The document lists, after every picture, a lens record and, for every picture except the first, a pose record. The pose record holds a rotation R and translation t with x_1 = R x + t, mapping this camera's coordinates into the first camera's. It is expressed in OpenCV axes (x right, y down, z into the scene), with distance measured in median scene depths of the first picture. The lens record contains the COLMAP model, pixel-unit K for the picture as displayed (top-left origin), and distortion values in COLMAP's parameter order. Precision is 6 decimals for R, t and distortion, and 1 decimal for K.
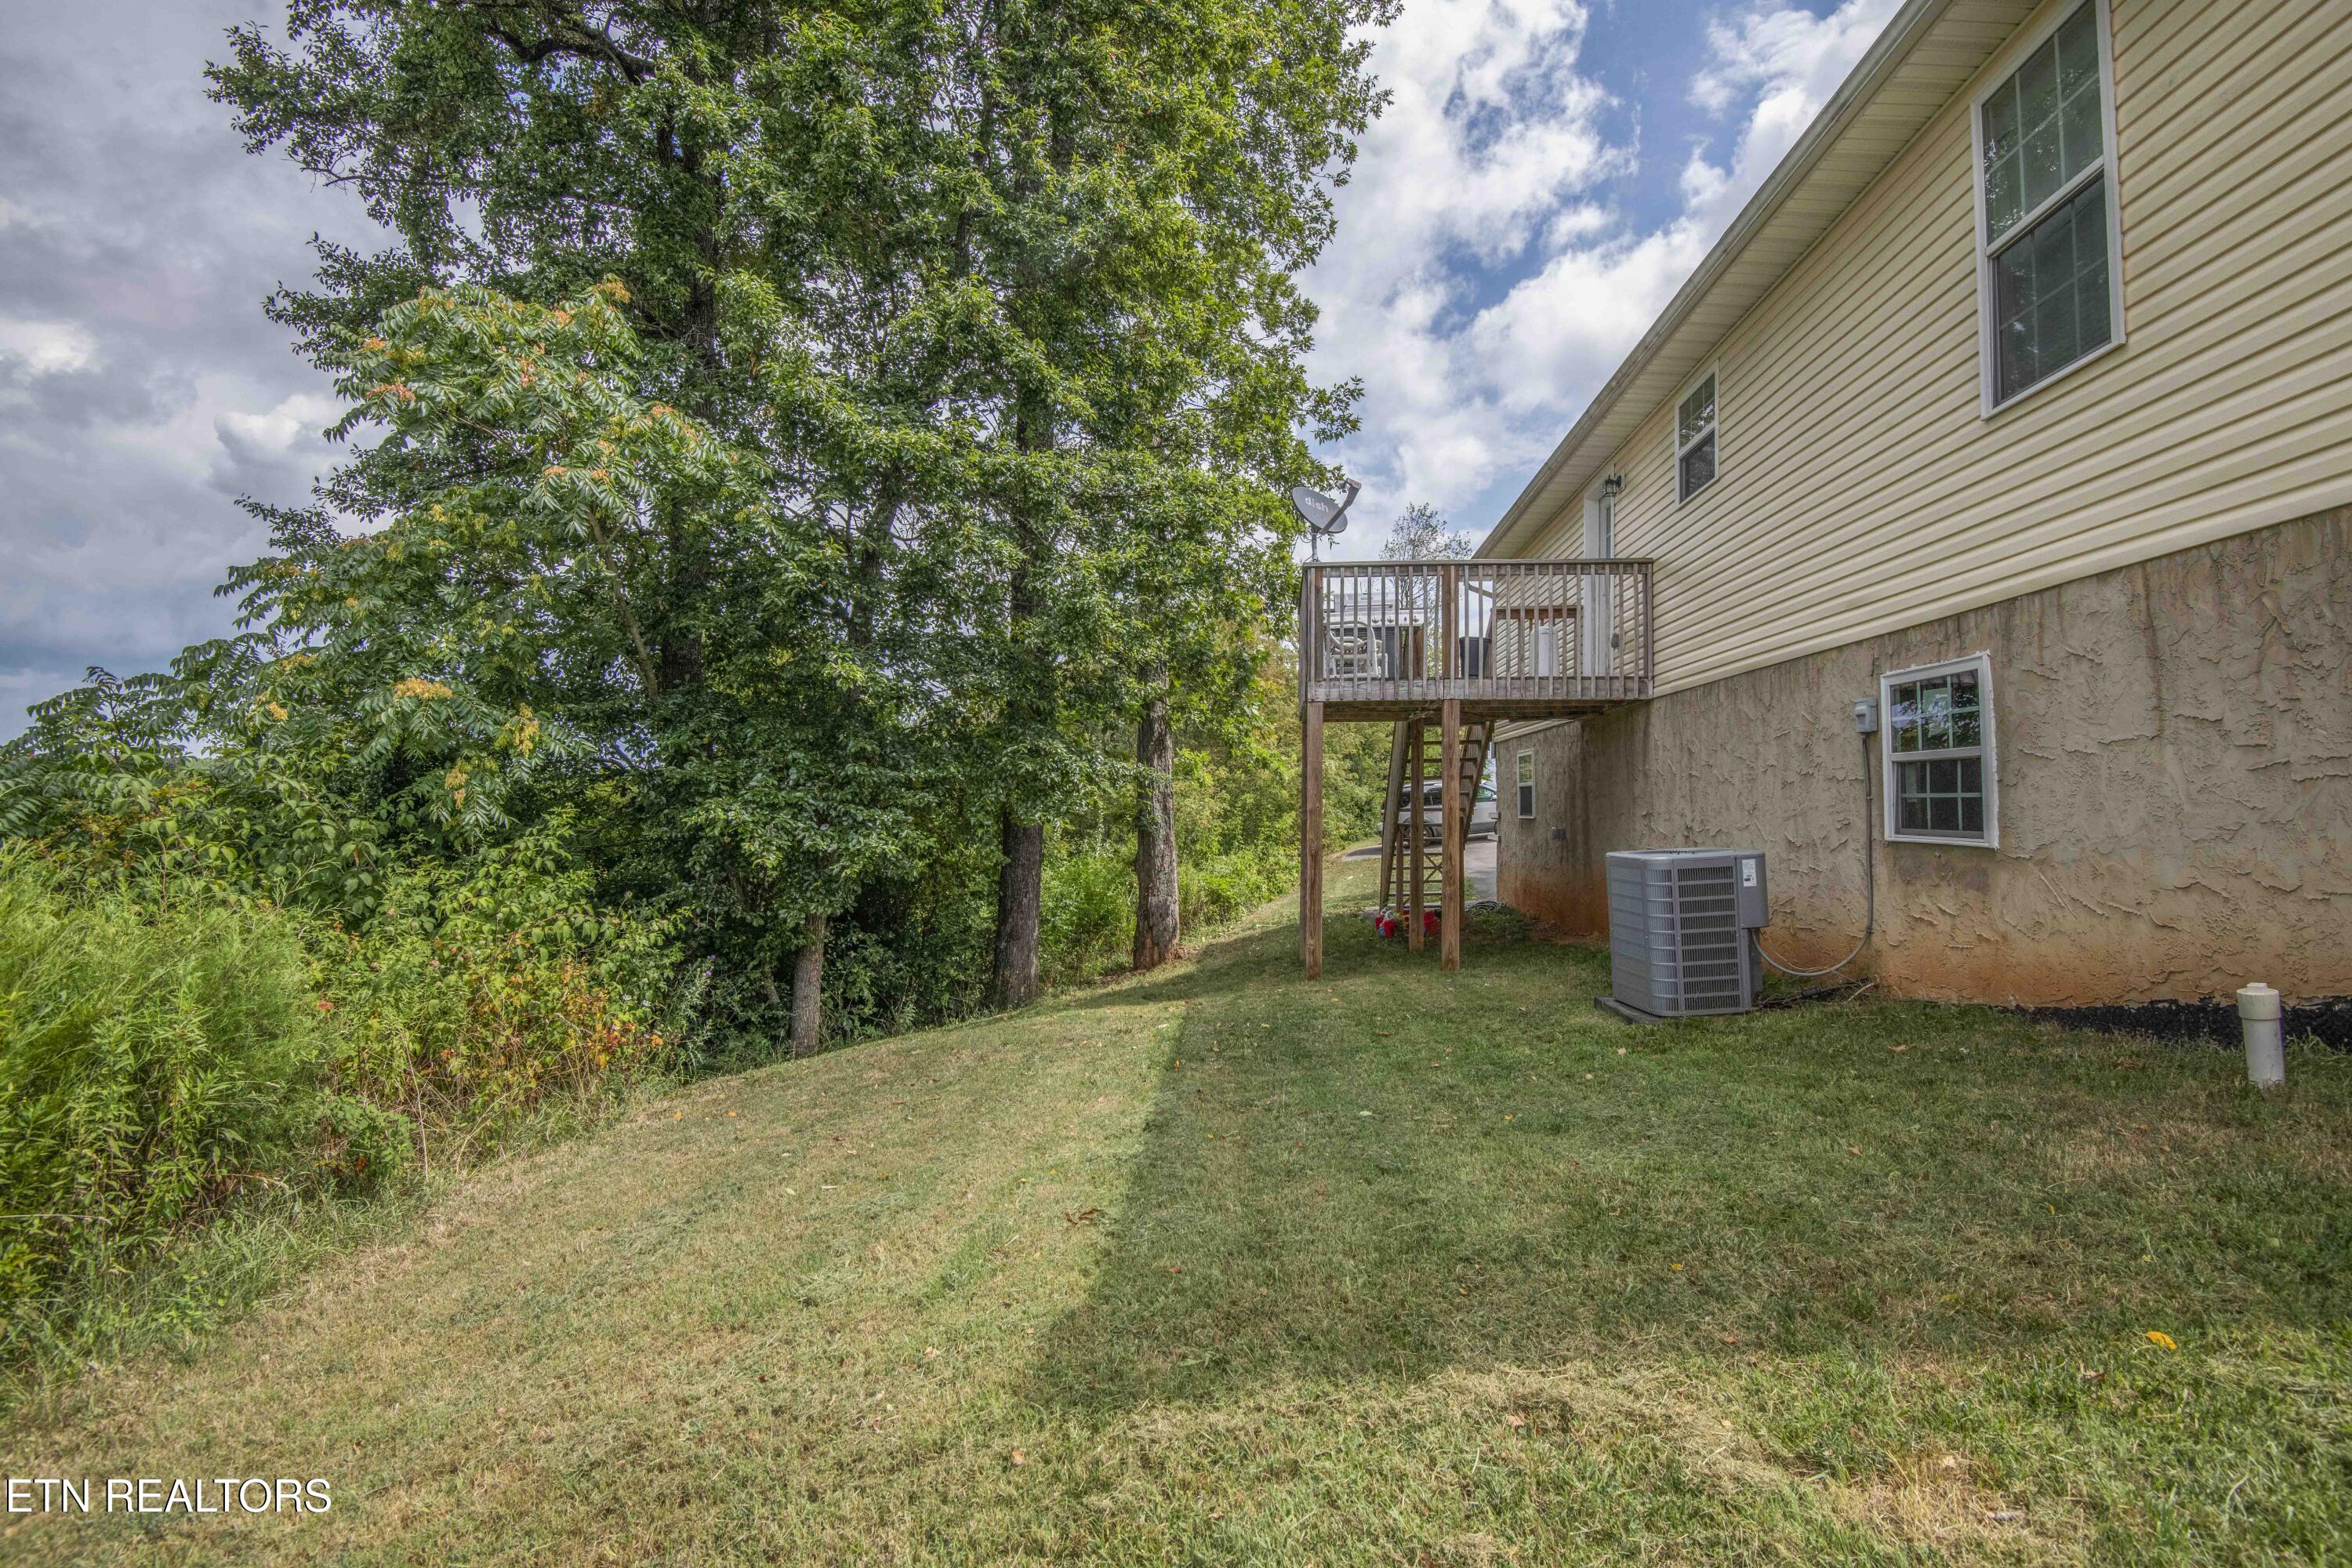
lens RADIAL K [[1089.4, 0, 1192.5], [0, 1089.4, 778.0], [0, 0, 1]] dist [-0.004500, -0.023174]
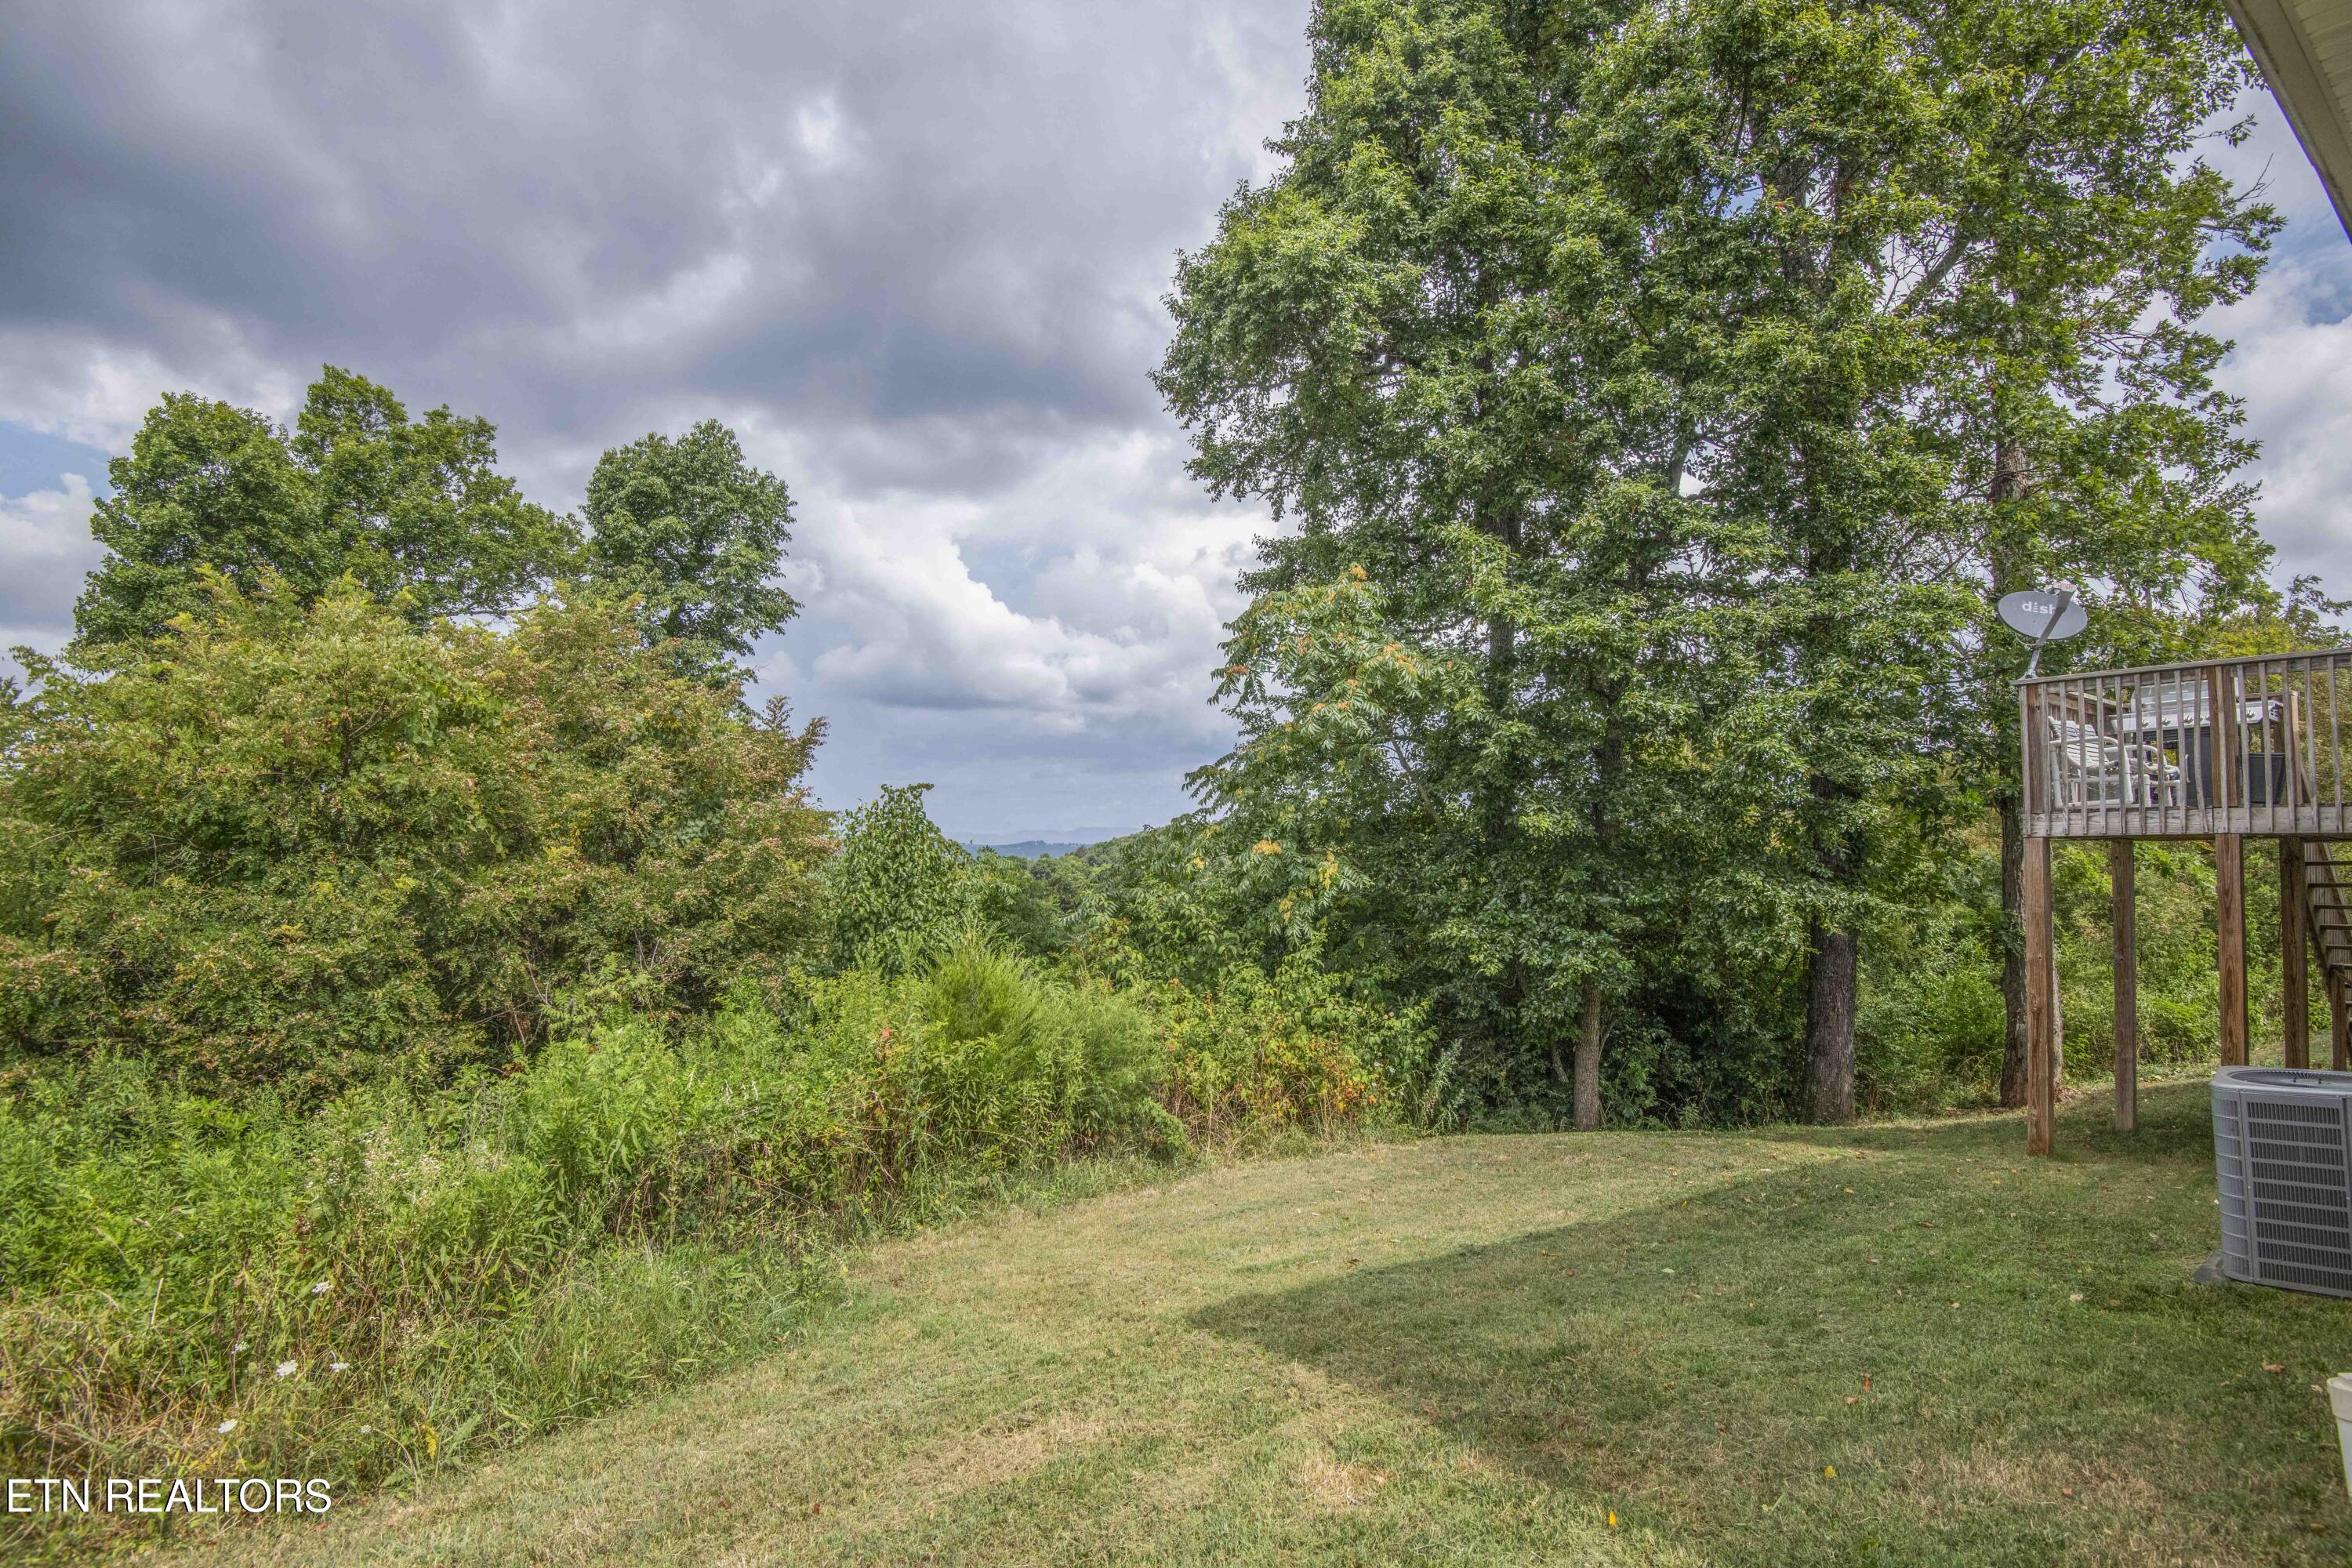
lens RADIAL K [[1093.3, 0, 1182.1], [0, 1093.3, 773.7], [0, 0, 1]] dist [-0.028810, -0.009689]
pose [[0.626239, -0.050433, -0.777998, 0.432164], [0.011365, 0.998390, -0.055572, -0.097558], [0.779548, 0.025959, 0.625804, -0.092553]]
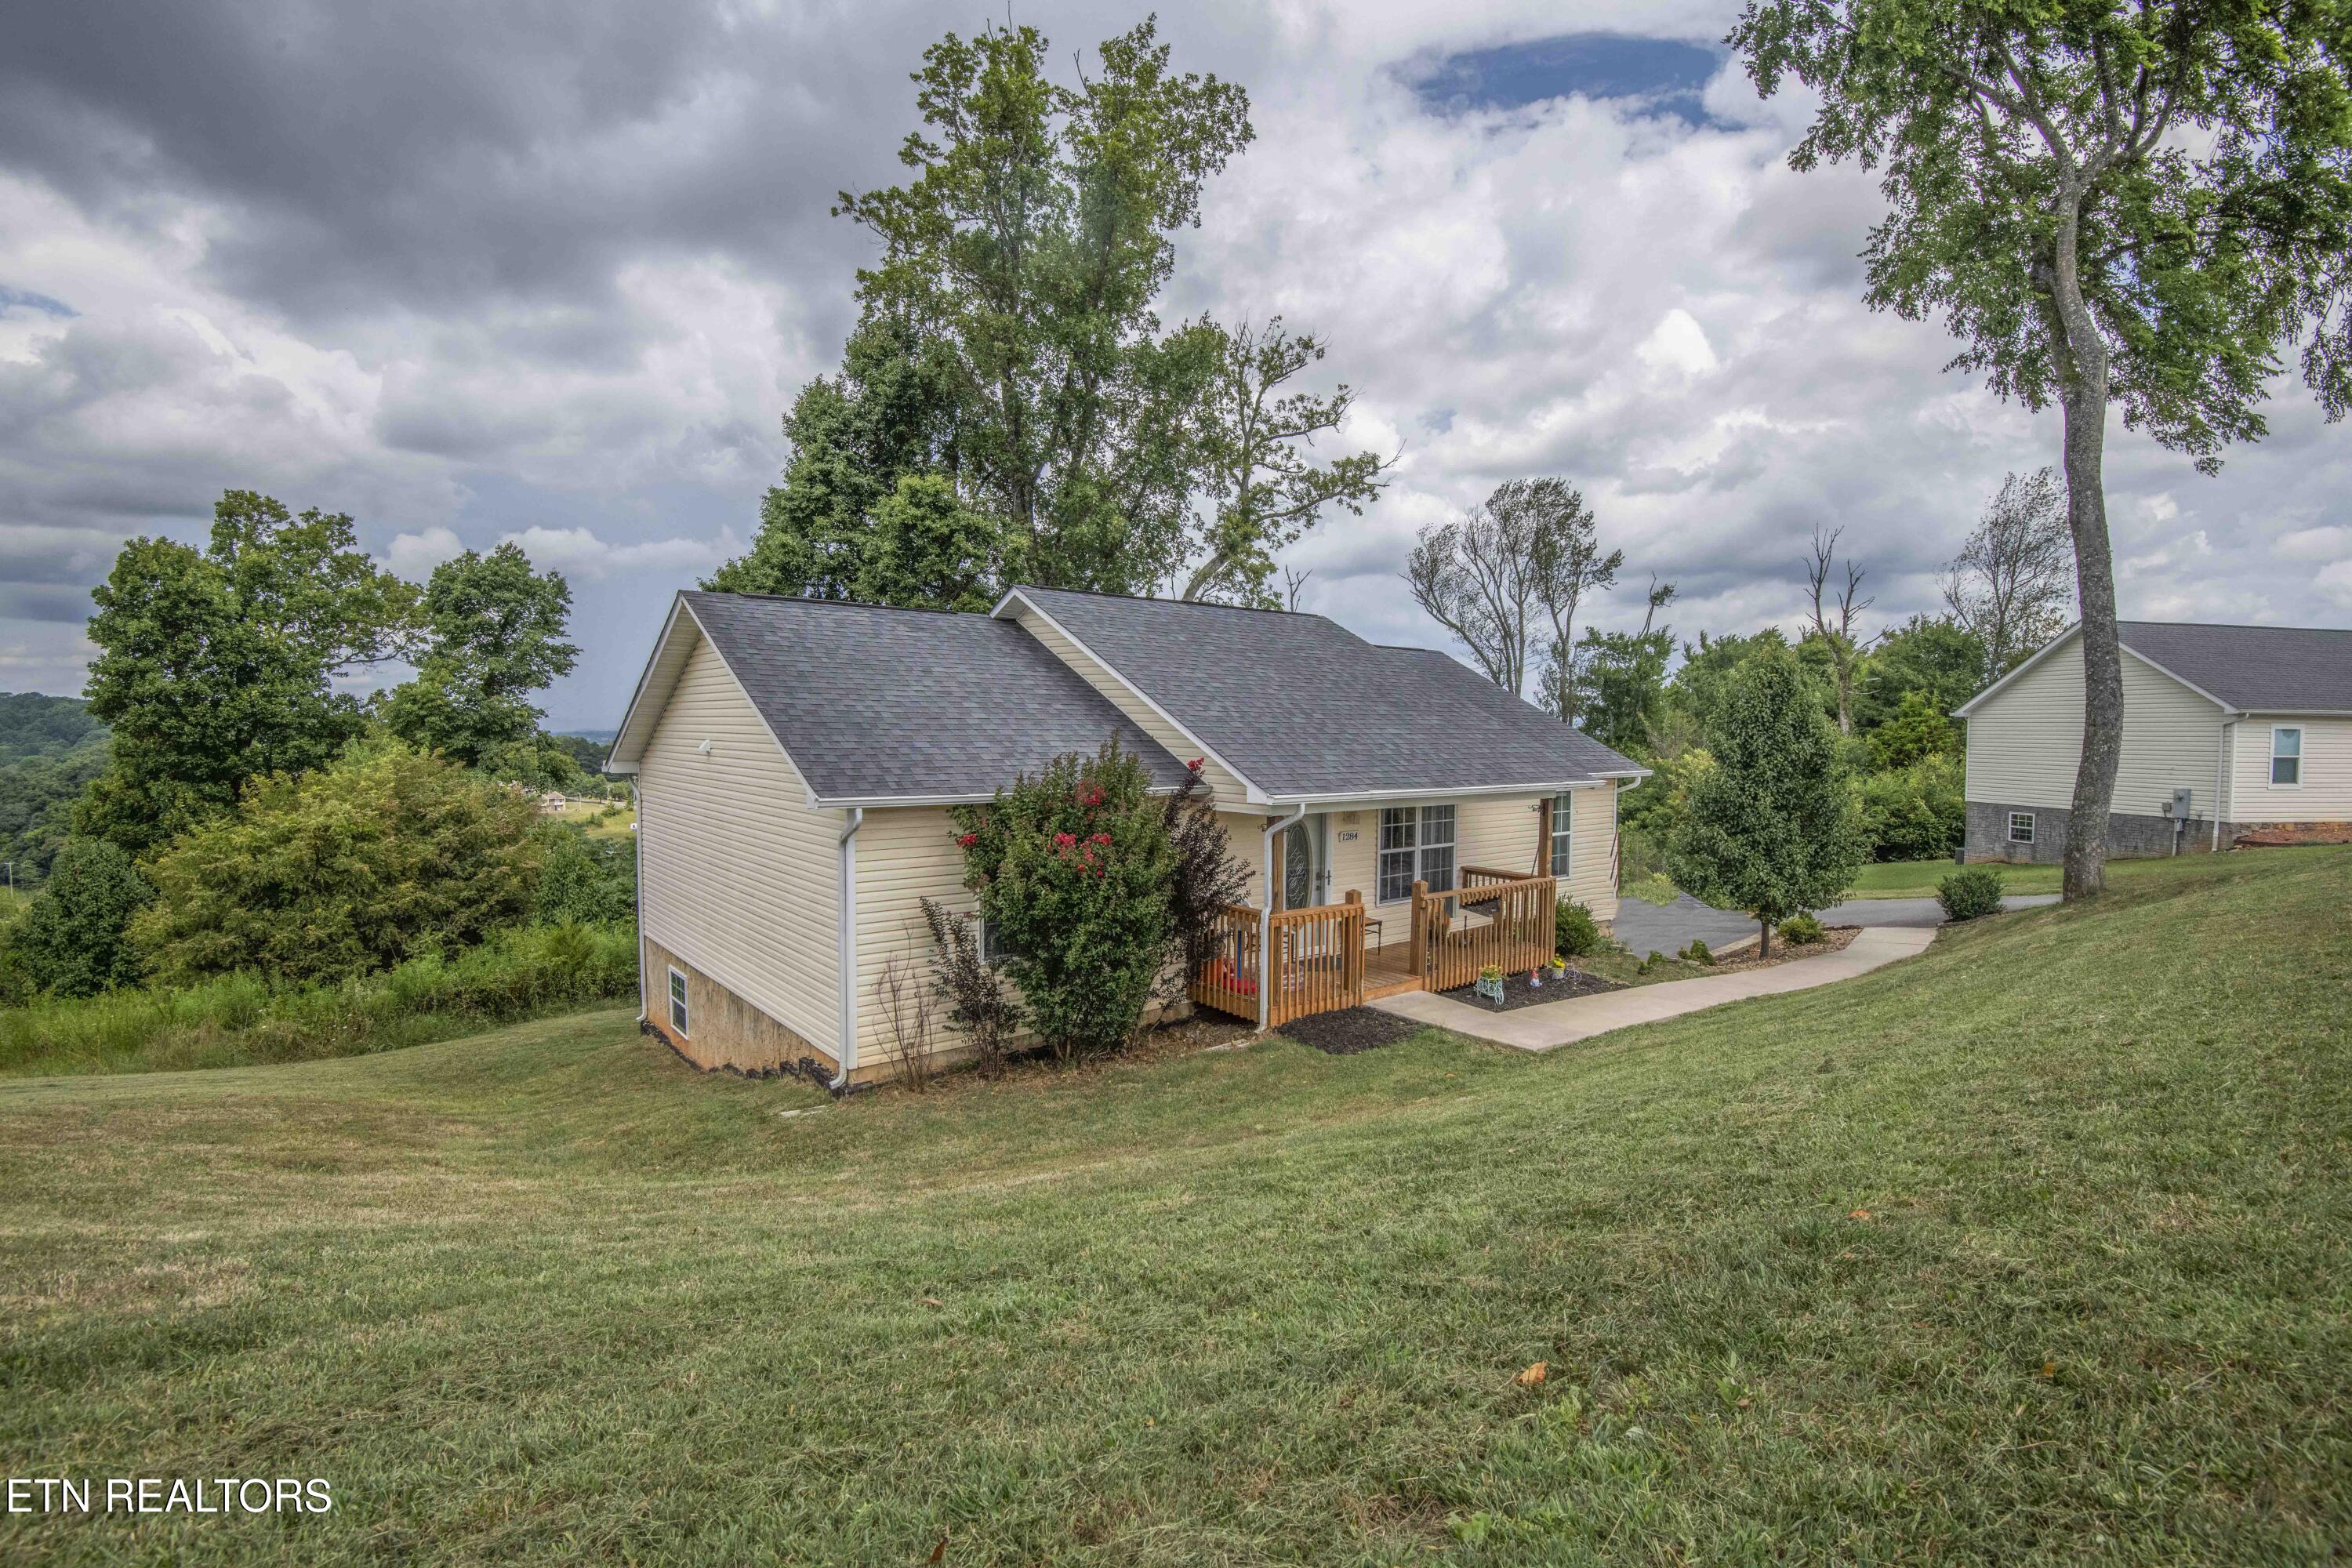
lens RADIAL K [[1083.7, 0, 1180.4], [0, 1083.7, 792.3], [0, 0, 1]] dist [-0.039347, -0.000347]
pose [[0.688525, 0.043861, -0.723885, 2.621452], [0.007505, 0.997685, 0.067589, -0.514390], [0.725174, -0.051969, 0.686602, -0.324018]]
